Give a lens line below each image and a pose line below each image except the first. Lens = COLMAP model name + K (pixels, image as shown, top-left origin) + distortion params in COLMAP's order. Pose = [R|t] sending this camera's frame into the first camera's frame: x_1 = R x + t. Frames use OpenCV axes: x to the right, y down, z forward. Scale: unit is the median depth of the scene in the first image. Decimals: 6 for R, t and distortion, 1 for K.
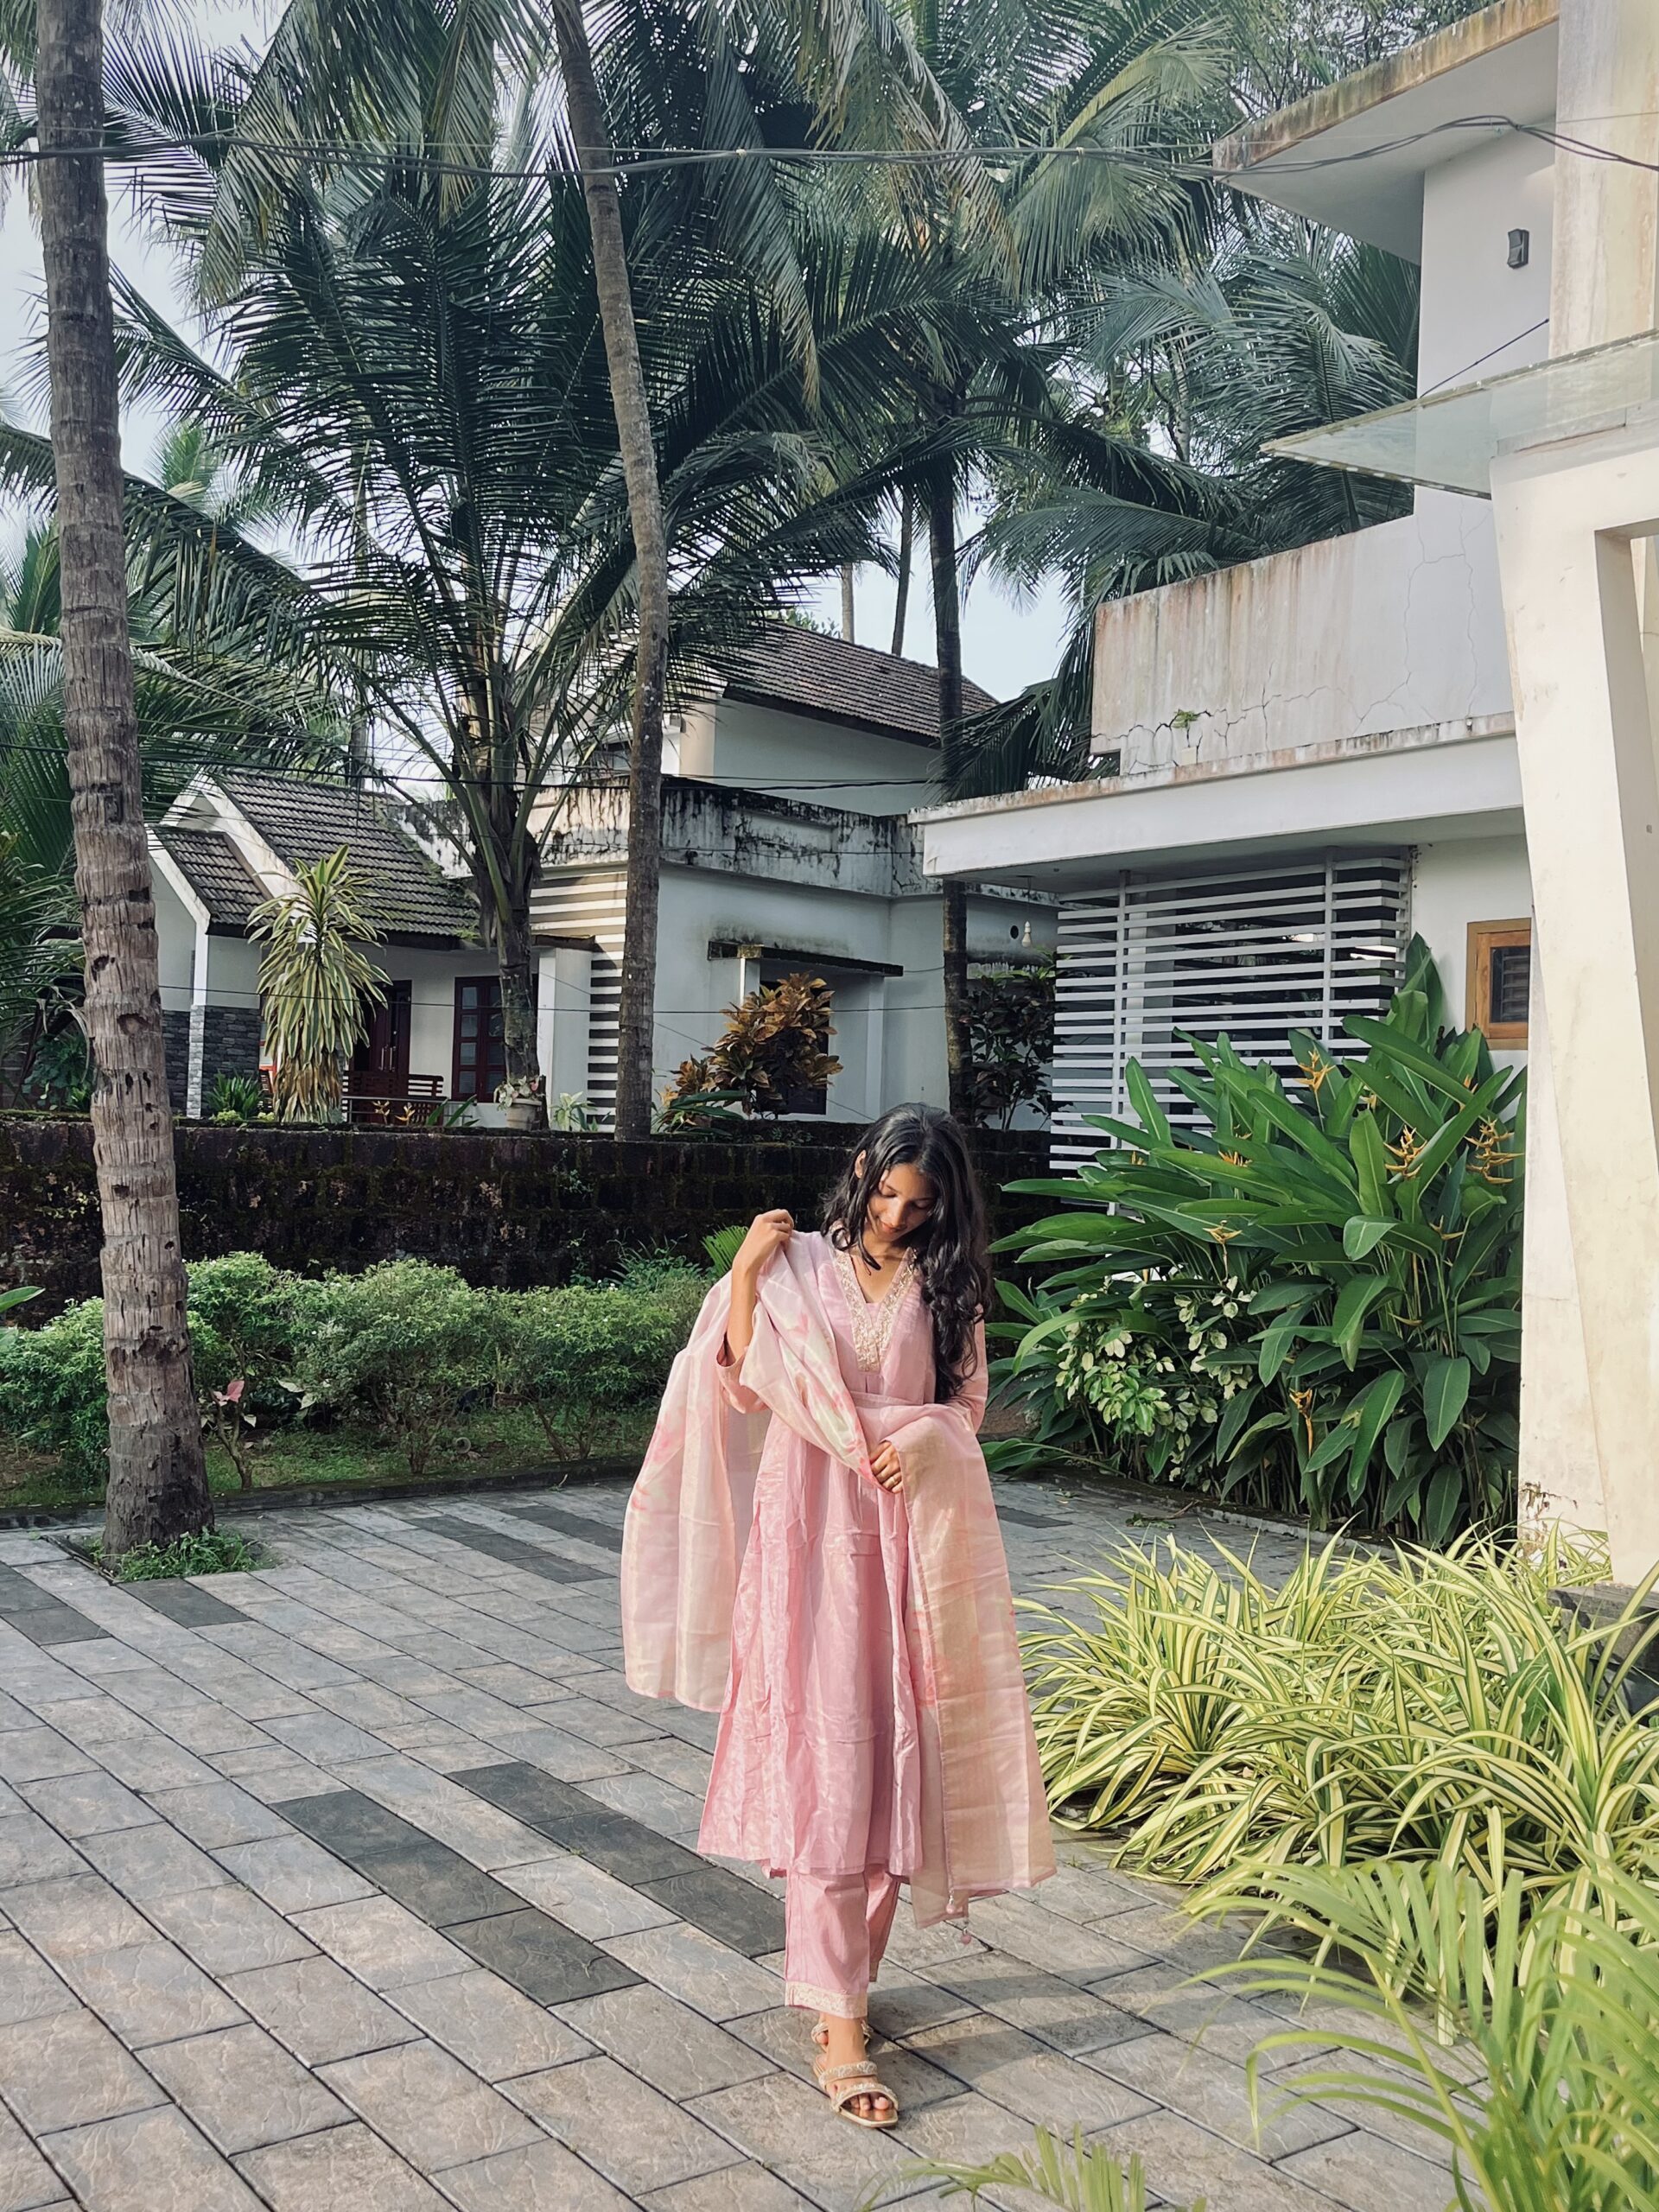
lens RADIAL K [[2090.7, 0, 827.0], [0, 2090.7, 1148.6], [0, 0, 1]] dist [0.090309, -0.225076]
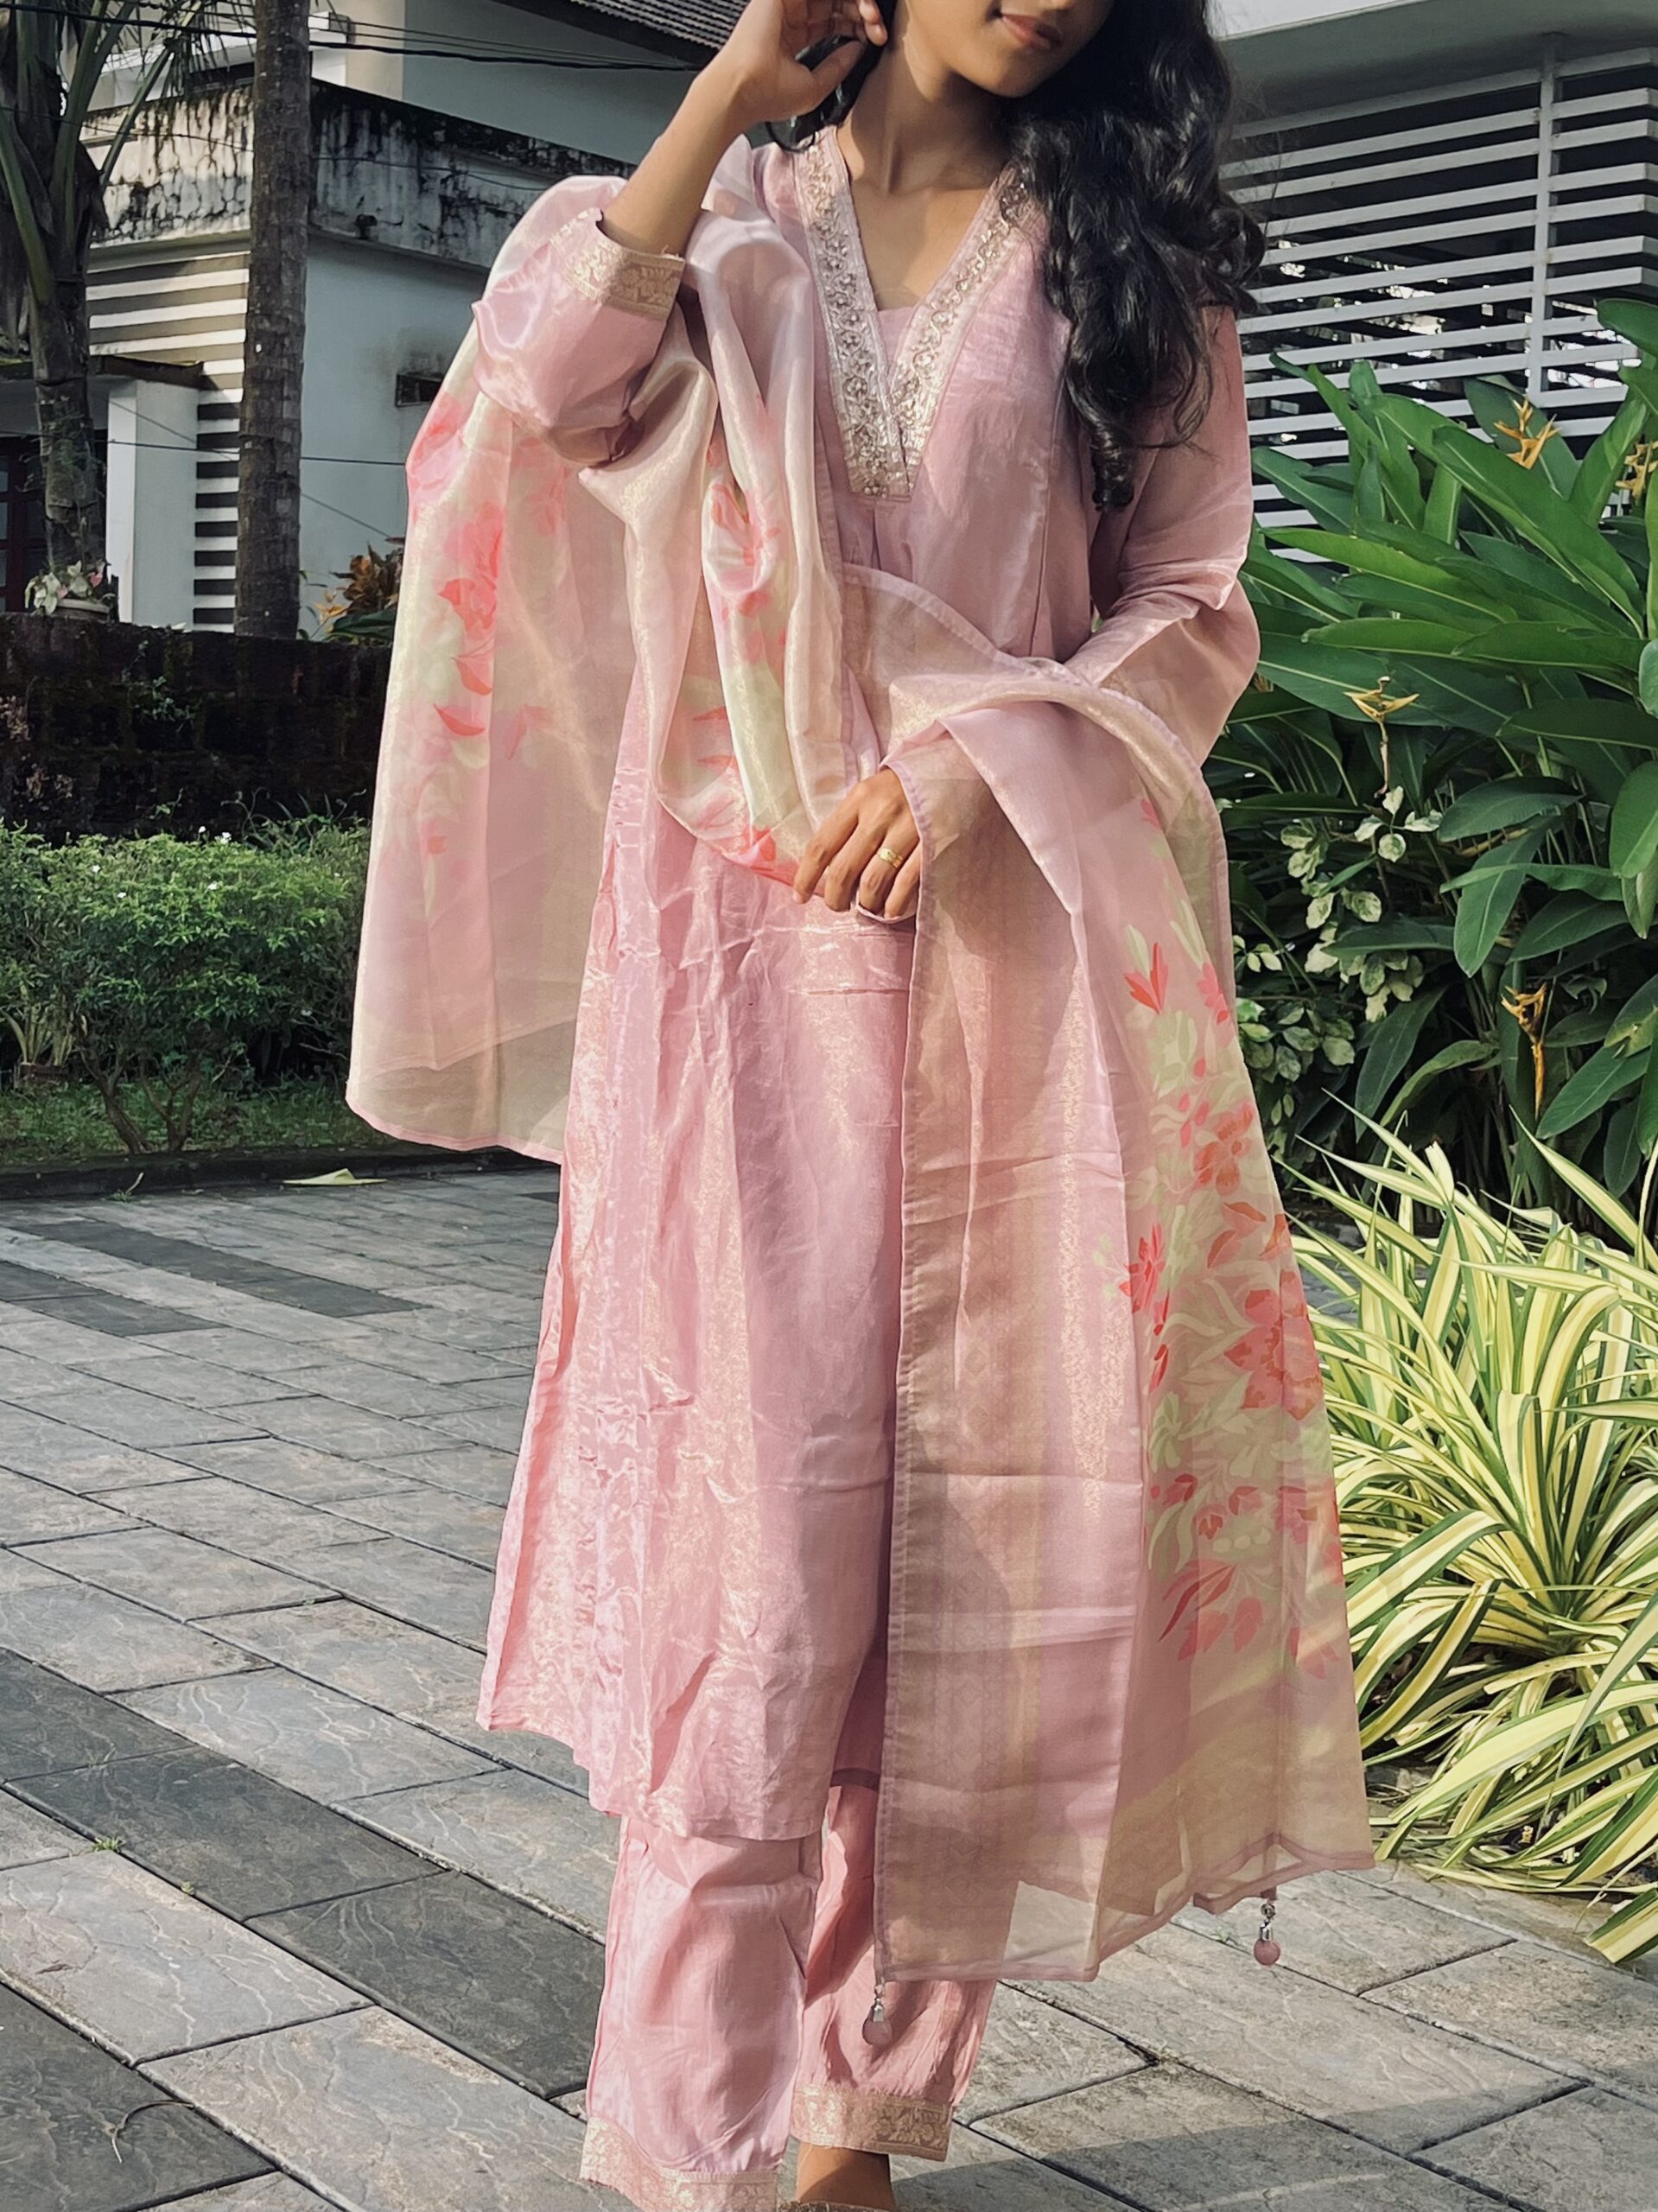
lens RADIAL K [[3028.7, 0, 767.6], [0, 3028.7, 1101.2], [0, 0, 1]] dist [0.155027, -0.603179]
pose [[0.997829, 0.000432, 0.065854, -0.015648], [-0.005601, 0.996911, 0.078335, 0.074556], [-0.065617, -0.078534, 0.994750, 0.214510]]
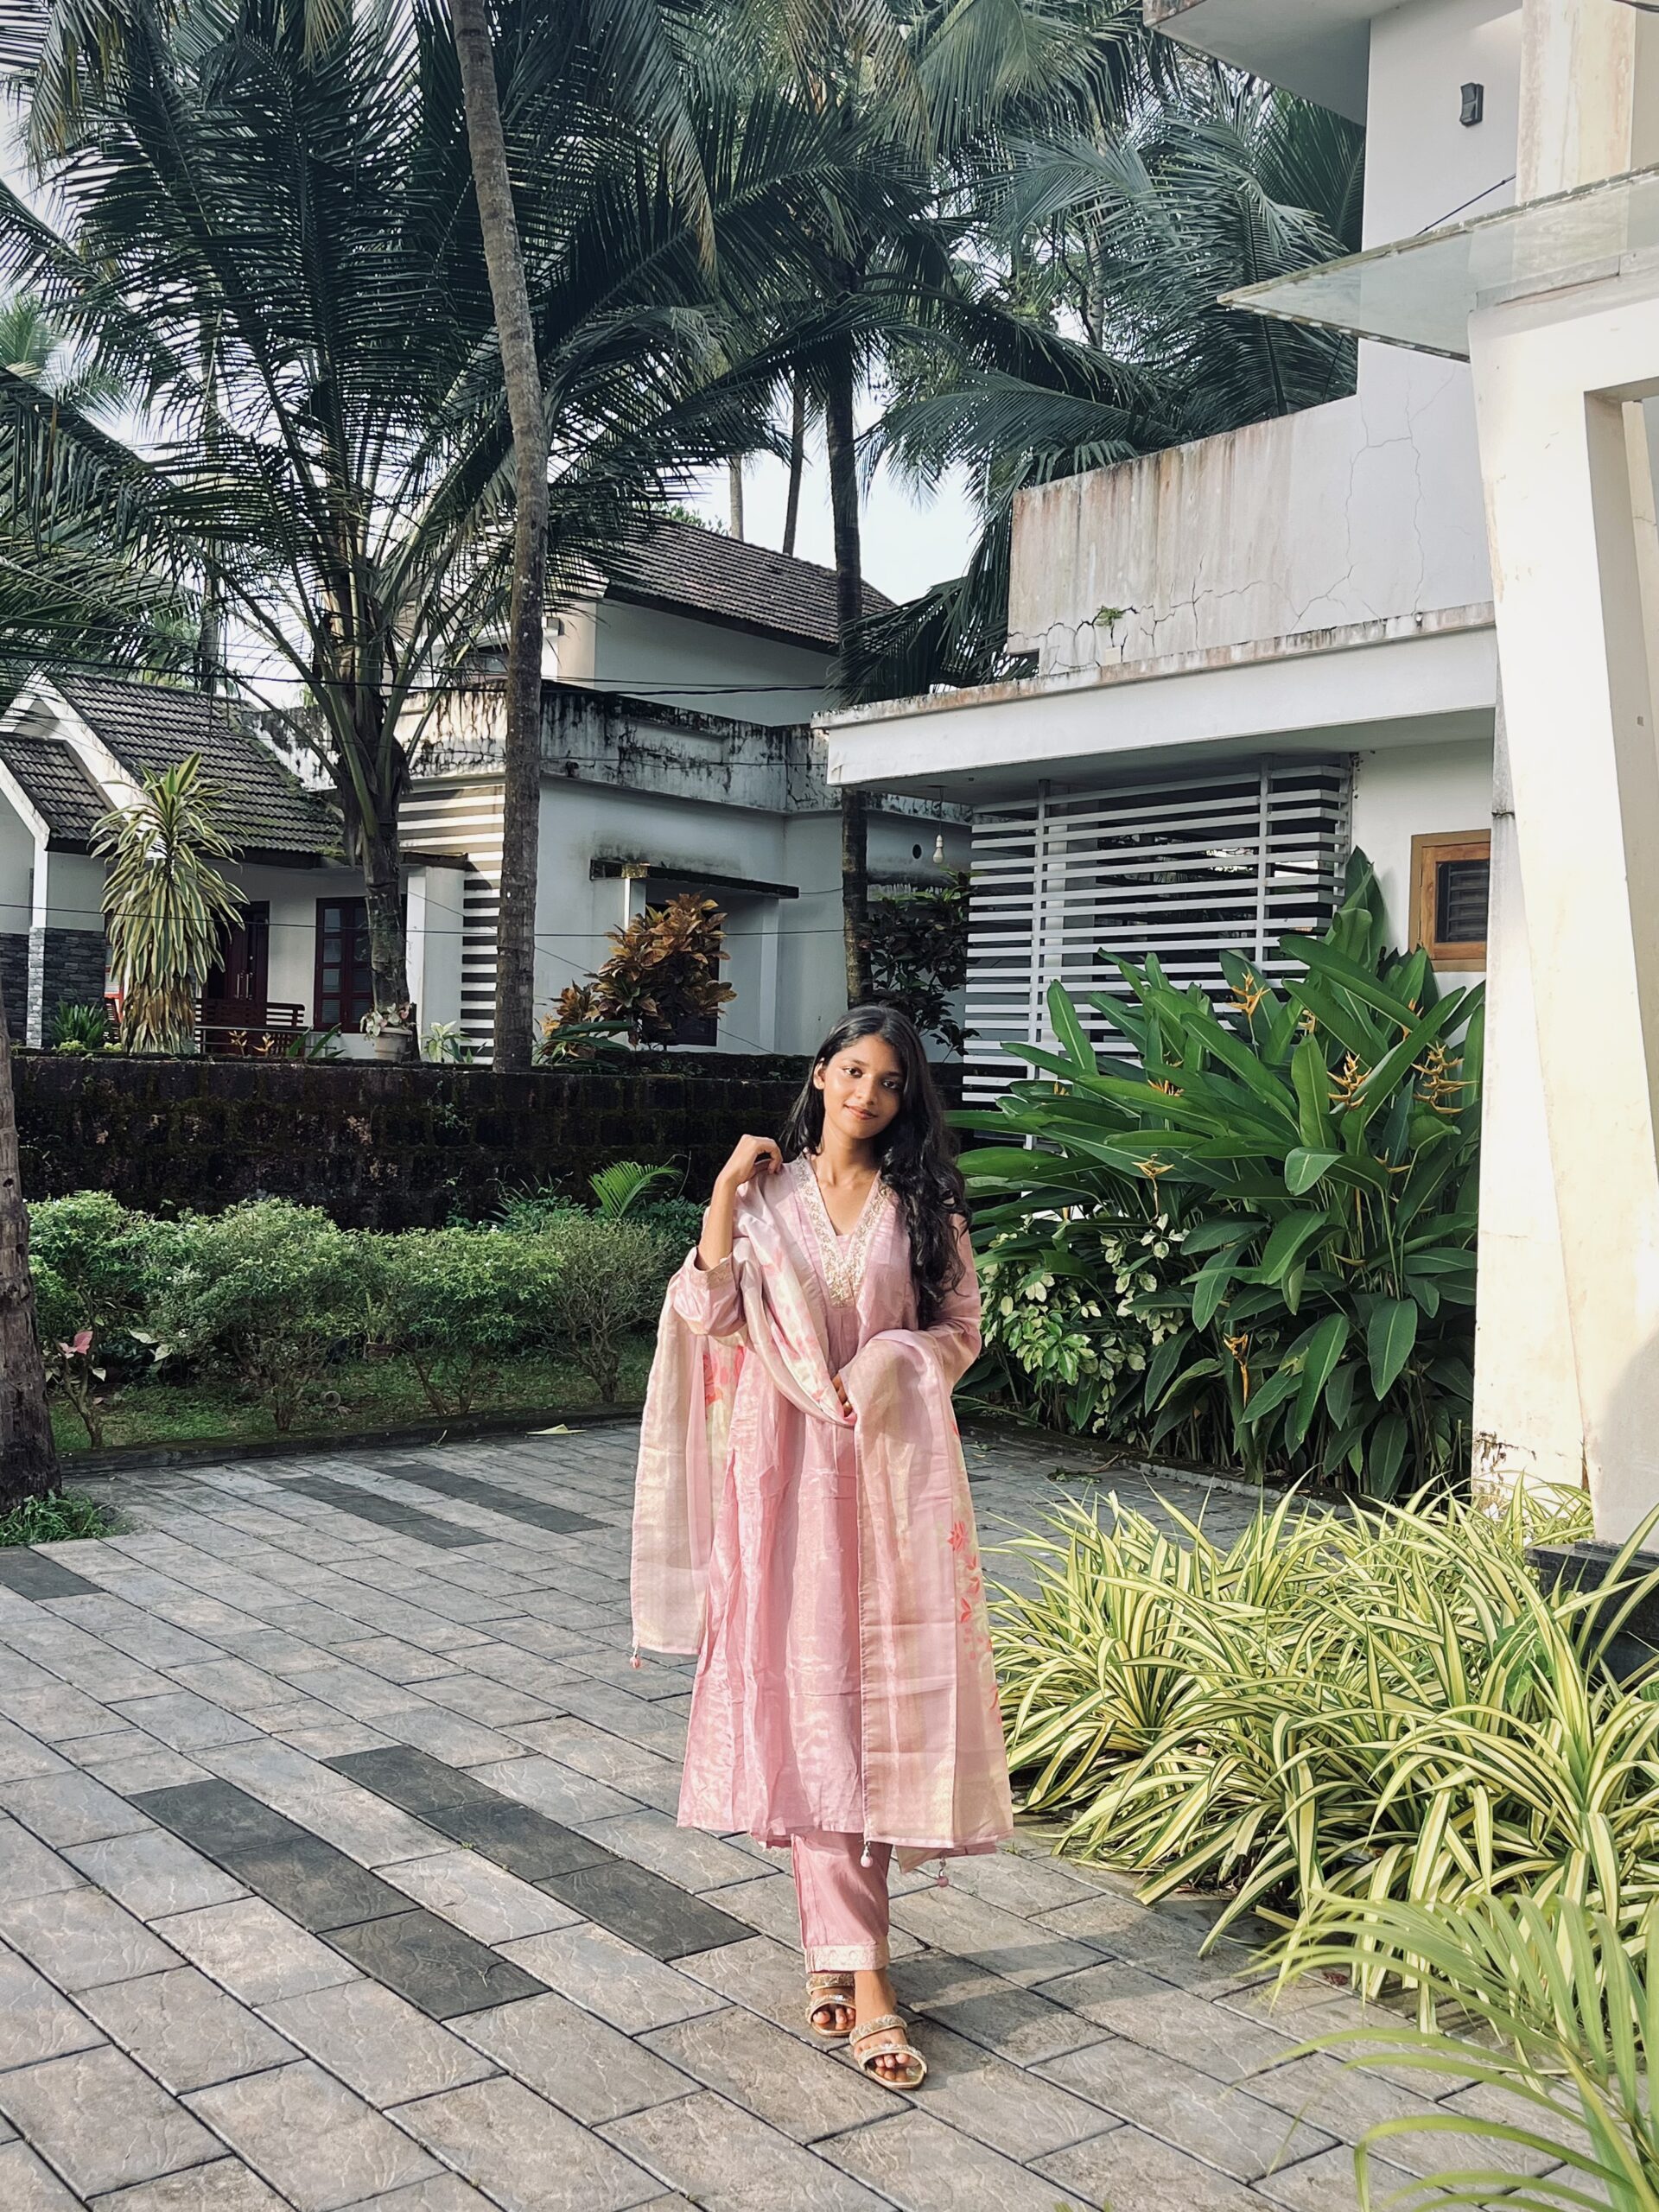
lens RADIAL K [[2195.4, 0, 786.0], [0, 2195.4, 1143.1], [0, 0, 1]] dist [0.086370, -0.203141]
pose [[0.999380, -0.001798, 0.035160, -0.008010], [0.000883, 0.999661, 0.026013, 0.003387], [-0.035195, -0.025966, 0.999043, 0.026477]]
